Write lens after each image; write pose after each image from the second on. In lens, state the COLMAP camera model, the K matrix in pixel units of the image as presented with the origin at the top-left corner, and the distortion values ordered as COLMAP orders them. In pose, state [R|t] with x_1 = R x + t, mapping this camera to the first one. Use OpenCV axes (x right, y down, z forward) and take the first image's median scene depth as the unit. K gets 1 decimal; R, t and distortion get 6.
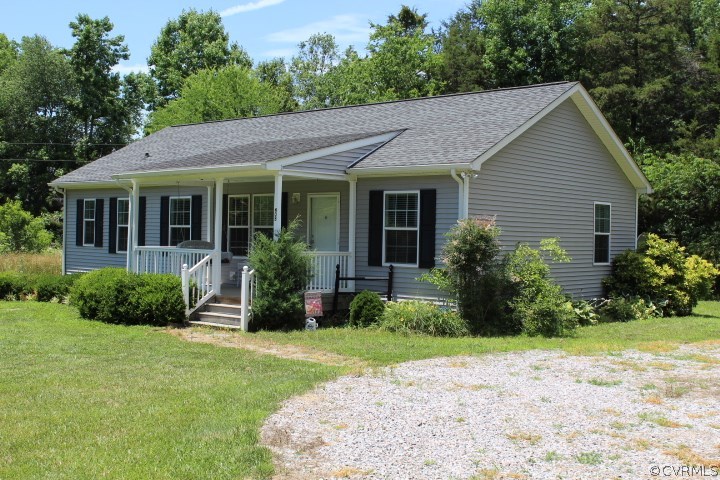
lens RADIAL K [[901.7, 0, 360.0], [0, 901.7, 240.0], [0, 0, 1]] dist [-0.067311, 0.037329]
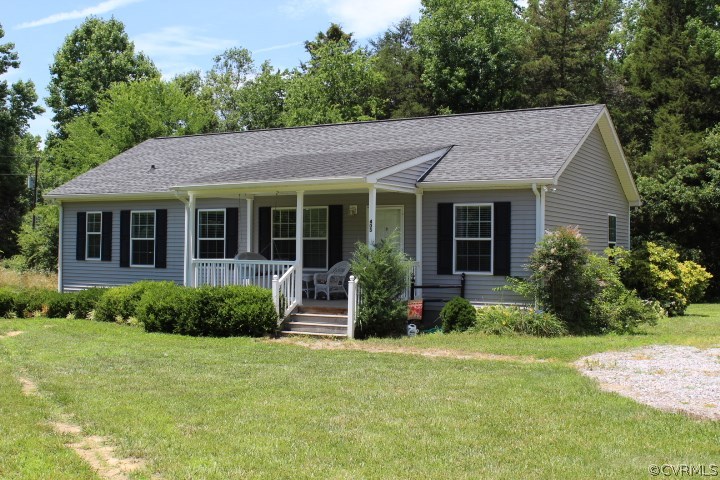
lens RADIAL K [[901.7, 0, 360.0], [0, 901.7, 240.0], [0, 0, 1]] dist [-0.067311, 0.037329]
pose [[0.980959, -0.008077, 0.194049, -0.250131], [0.011030, 0.999839, -0.014143, 0.002043], [-0.193903, 0.016014, 0.980890, -0.017406]]
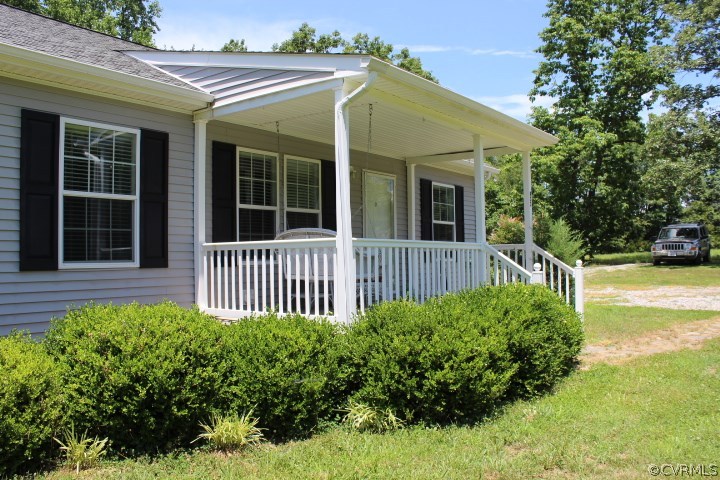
lens RADIAL K [[598.3, 0, 360.0], [0, 598.3, 240.0], [0, 0, 1]] dist [-0.165201, 0.138185]
pose [[-0.072005, 0.005557, 0.997389, -0.513020], [0.007198, 0.999961, -0.005052, 0.008276], [-0.997378, 0.006815, -0.072043, 0.968517]]
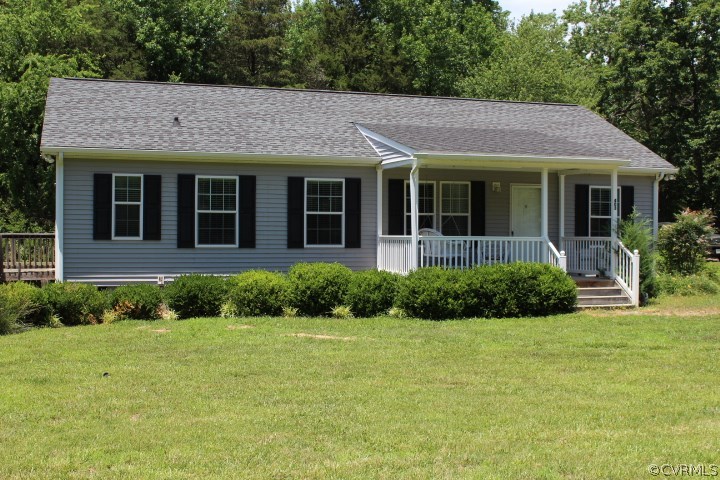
lens RADIAL K [[857.7, 0, 360.0], [0, 857.7, 240.0], [0, 0, 1]] dist [-0.104083, 0.004274]
pose [[0.513387, -0.028396, 0.857687, -0.963813], [0.006952, 0.999557, 0.028932, -0.013854], [-0.858129, -0.008891, 0.513357, 0.585074]]
